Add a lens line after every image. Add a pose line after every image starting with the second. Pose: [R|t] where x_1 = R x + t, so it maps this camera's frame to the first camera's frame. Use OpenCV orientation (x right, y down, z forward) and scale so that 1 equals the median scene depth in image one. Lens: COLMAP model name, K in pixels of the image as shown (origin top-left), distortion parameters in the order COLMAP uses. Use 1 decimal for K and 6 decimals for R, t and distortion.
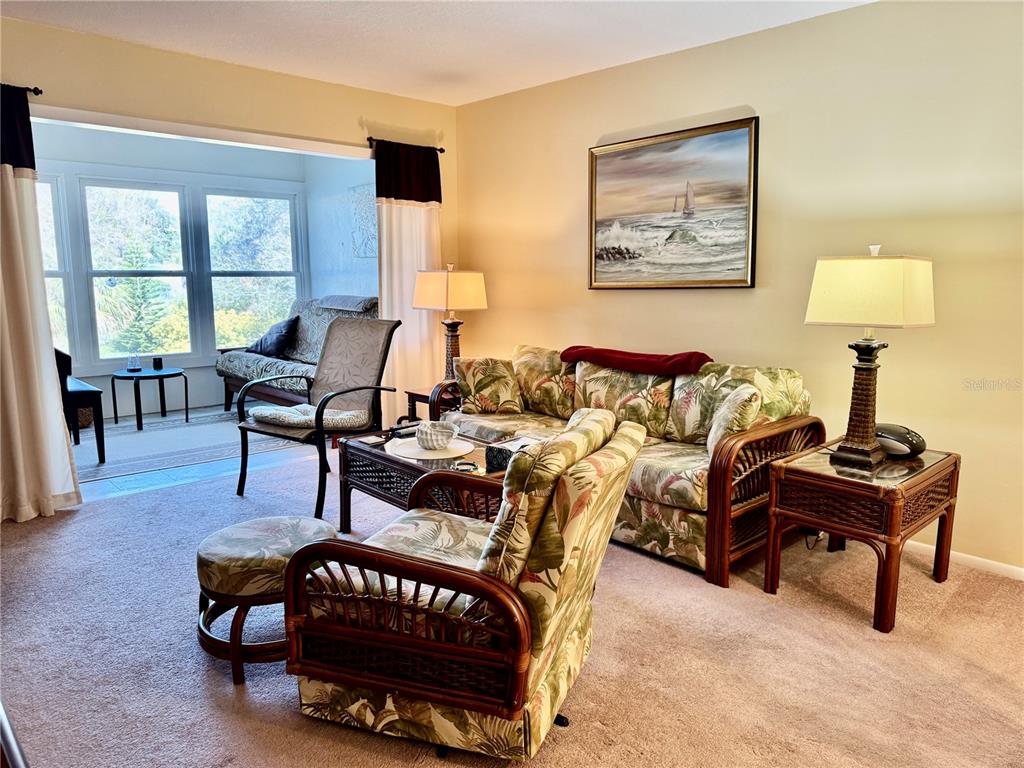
lens RADIAL K [[720.4, 0, 512.0], [0, 720.4, 384.0], [0, 0, 1]] dist [0.094764, -0.104340]
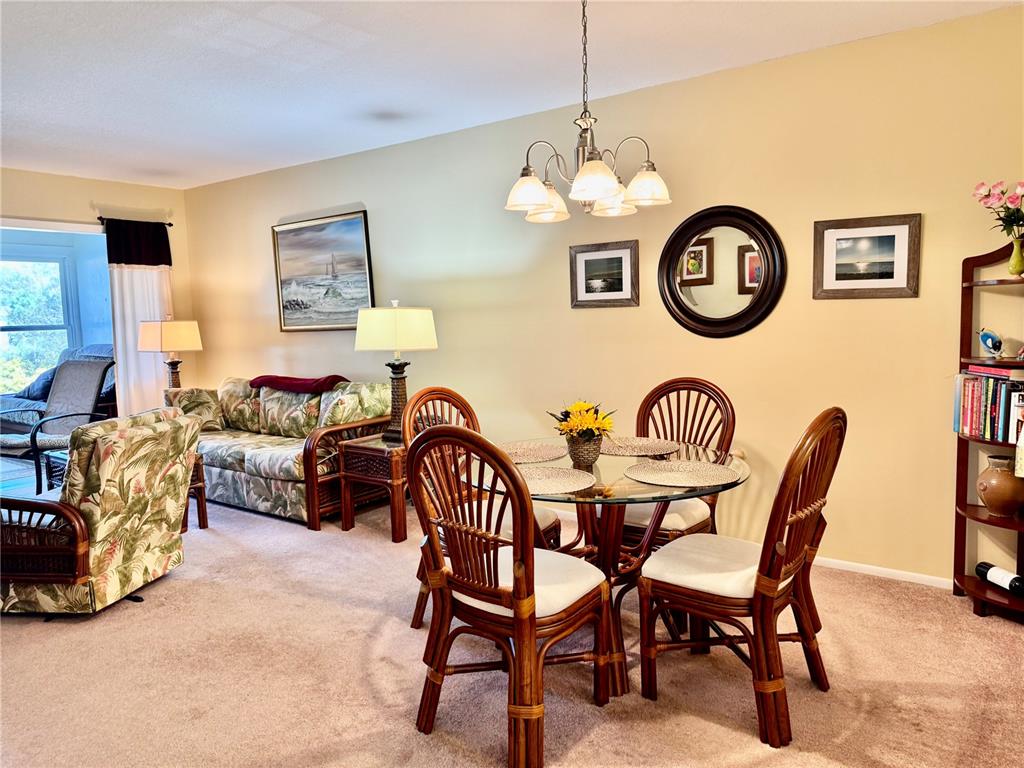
lens RADIAL K [[727.5, 0, 512.1], [0, 727.5, 379.4], [0, 0, 1]] dist [0.063635, -0.077673]
pose [[0.984380, -0.042821, 0.170772, 0.330673], [0.053948, 0.996676, -0.061051, 0.064069], [-0.167590, 0.069310, 0.983417, -0.407439]]
